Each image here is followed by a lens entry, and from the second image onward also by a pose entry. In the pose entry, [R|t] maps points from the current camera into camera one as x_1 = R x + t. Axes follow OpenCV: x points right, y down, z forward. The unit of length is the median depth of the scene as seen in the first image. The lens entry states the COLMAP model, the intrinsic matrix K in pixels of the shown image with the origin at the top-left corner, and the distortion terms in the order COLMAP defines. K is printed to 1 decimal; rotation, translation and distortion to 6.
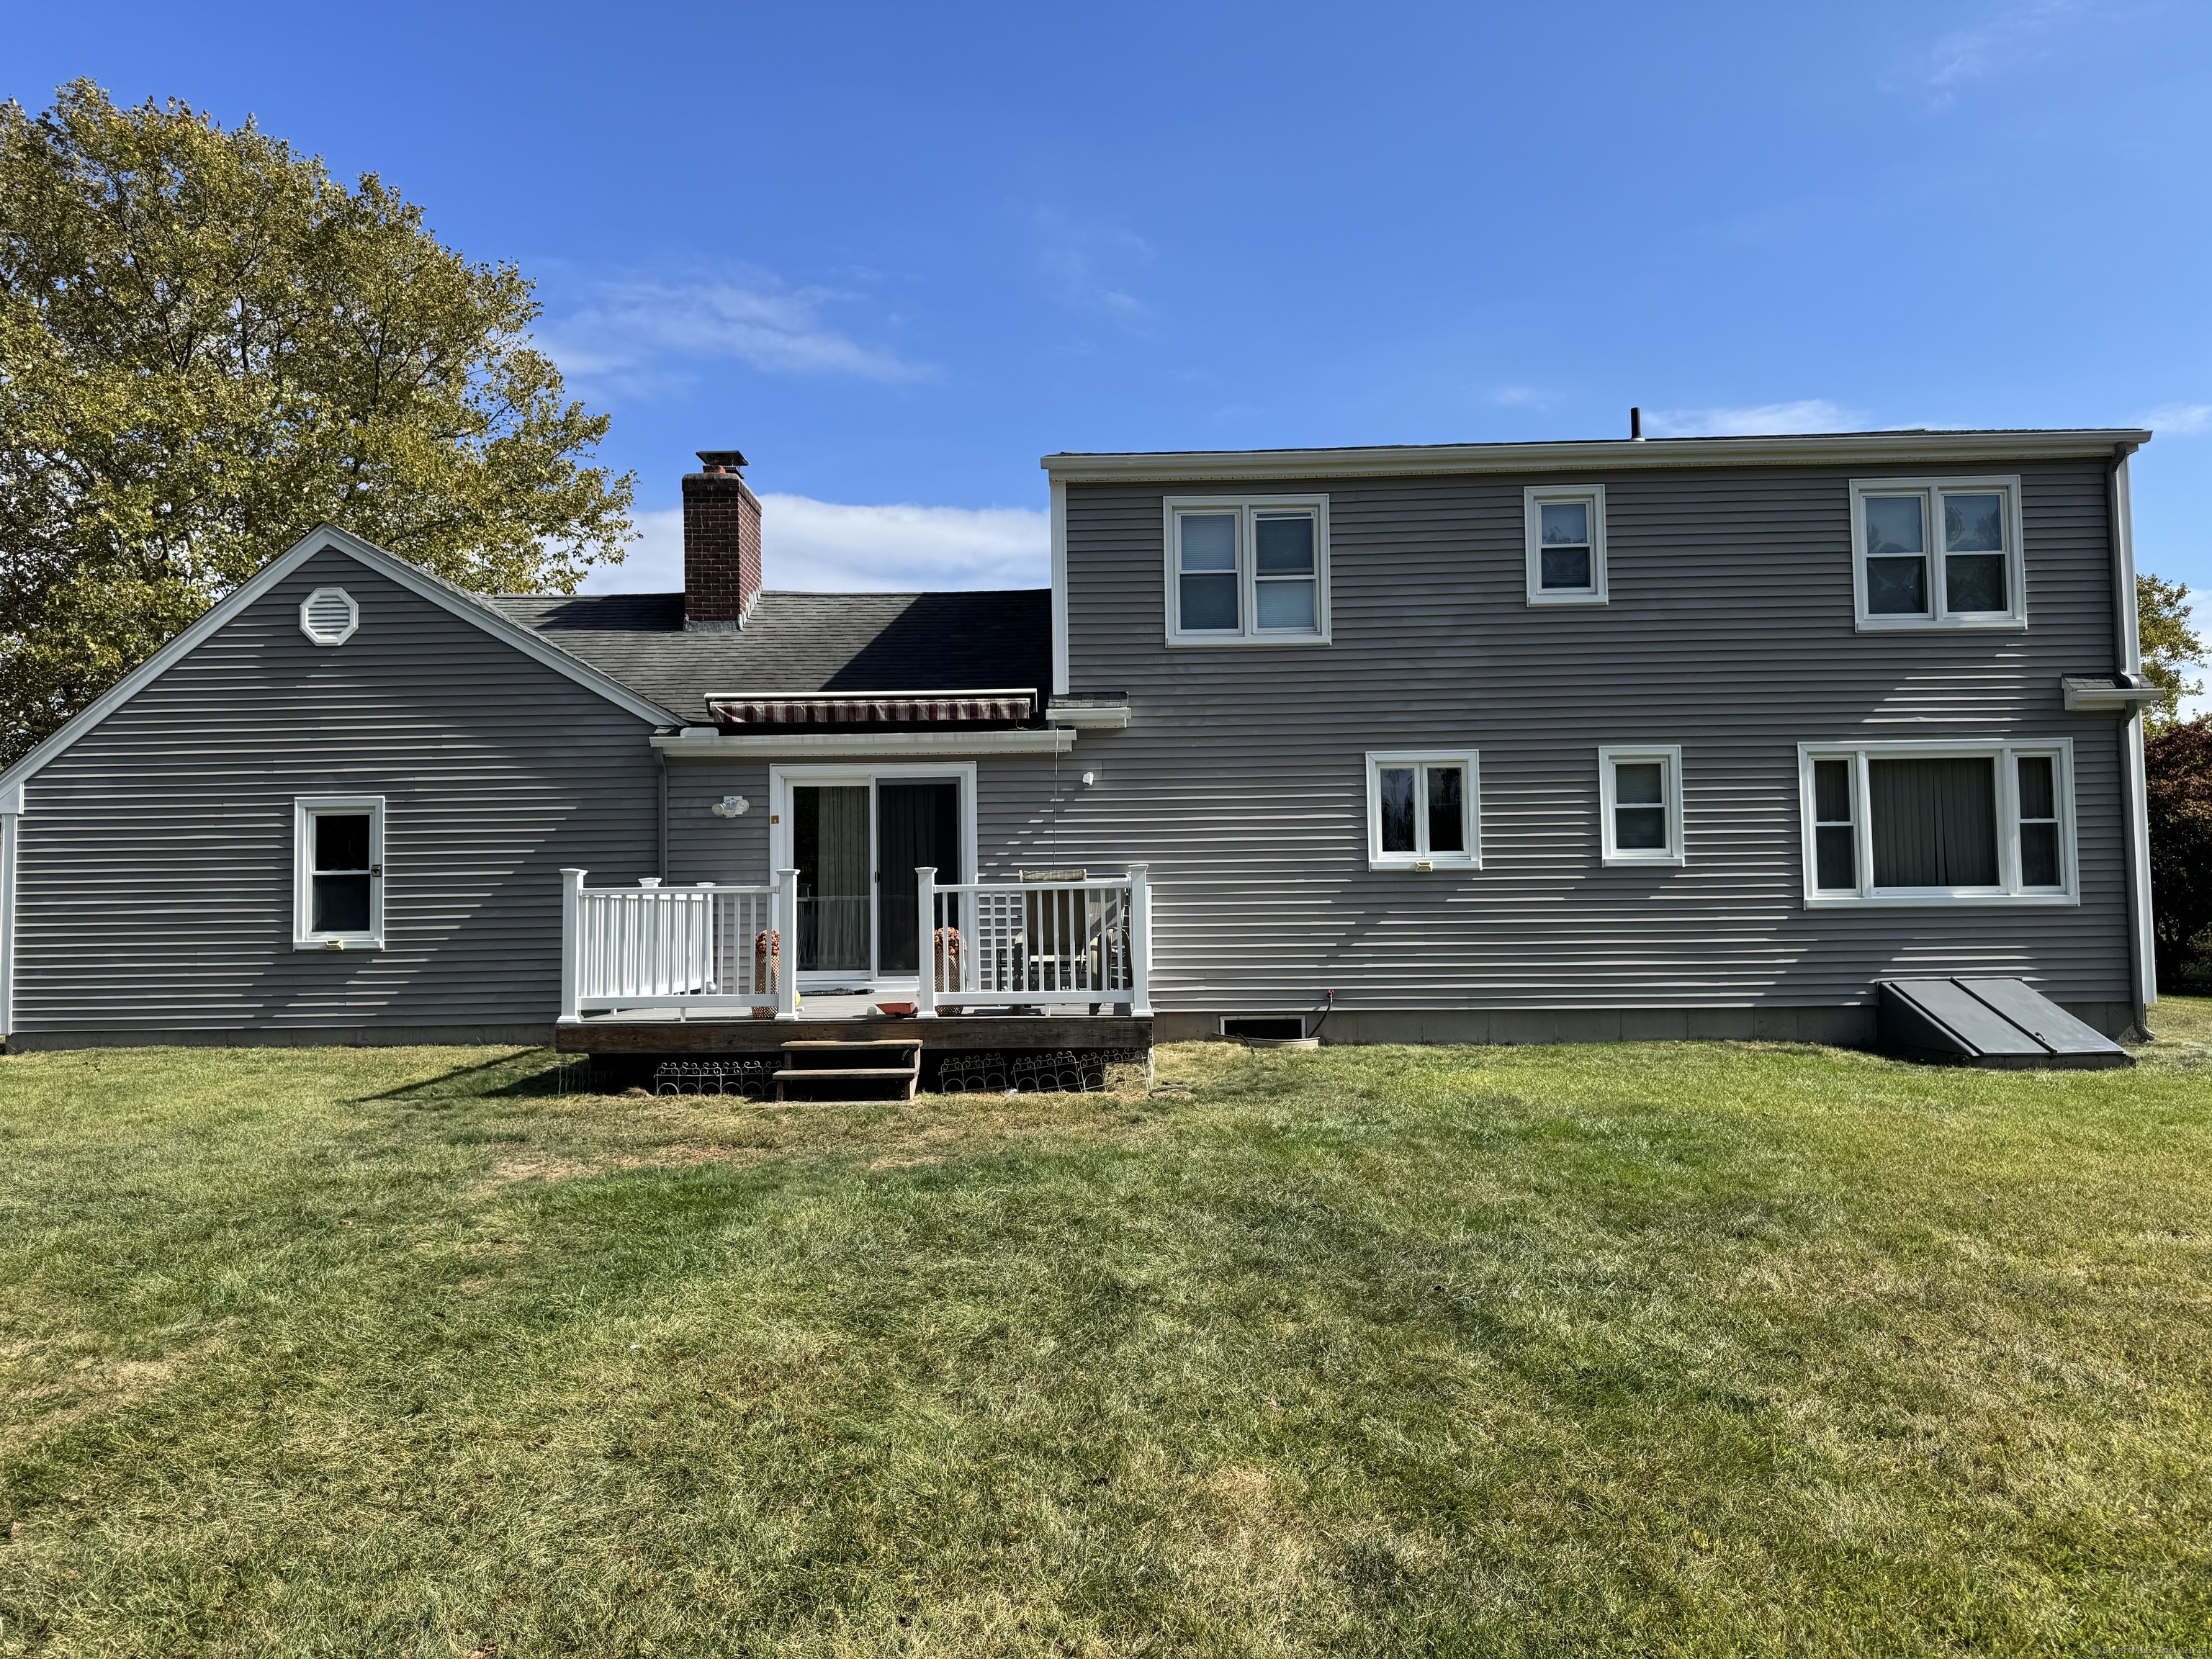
lens RADIAL K [[1531.0, 0, 1106.0], [0, 1531.0, 829.5], [0, 0, 1]] dist [0.111230, -0.159909]
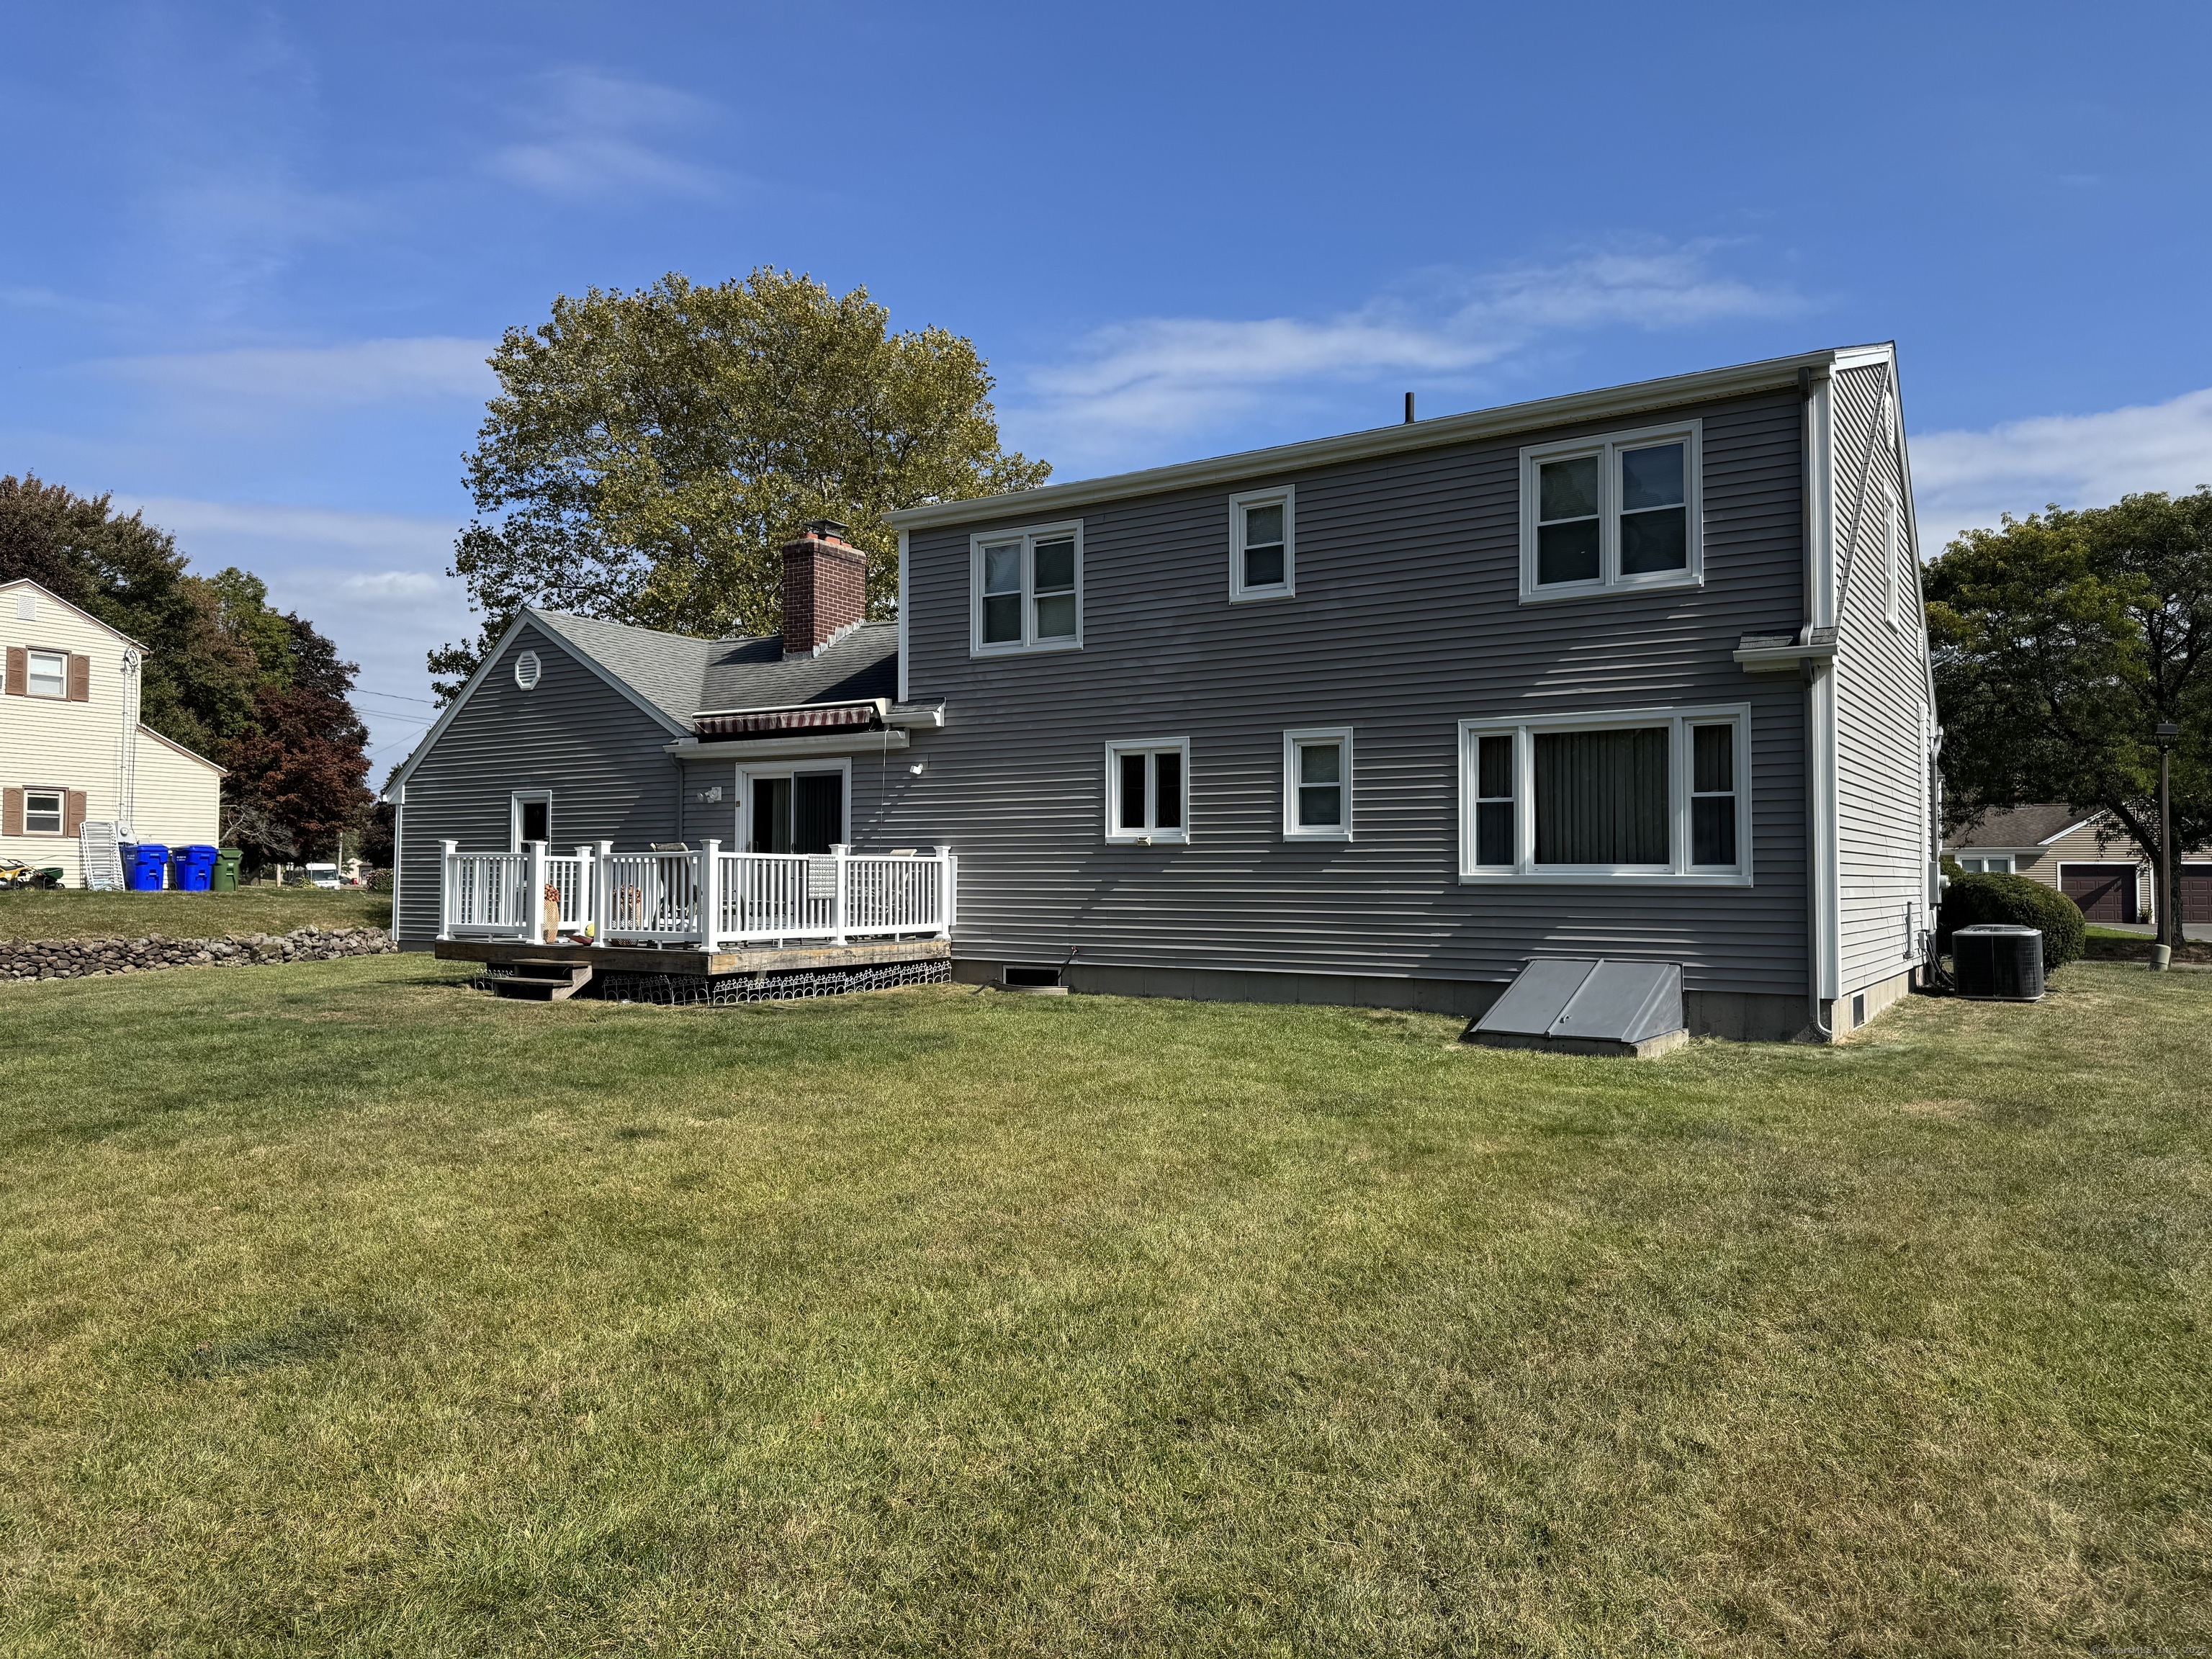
lens RADIAL K [[1512.5, 0, 1106.0], [0, 1512.5, 829.5], [0, 0, 1]] dist [0.117470, 0.000297]
pose [[0.848173, 0.000803, -0.529719, 0.769236], [0.010240, 0.999787, 0.017912, -0.004608], [0.529621, -0.020617, 0.847984, 0.036938]]
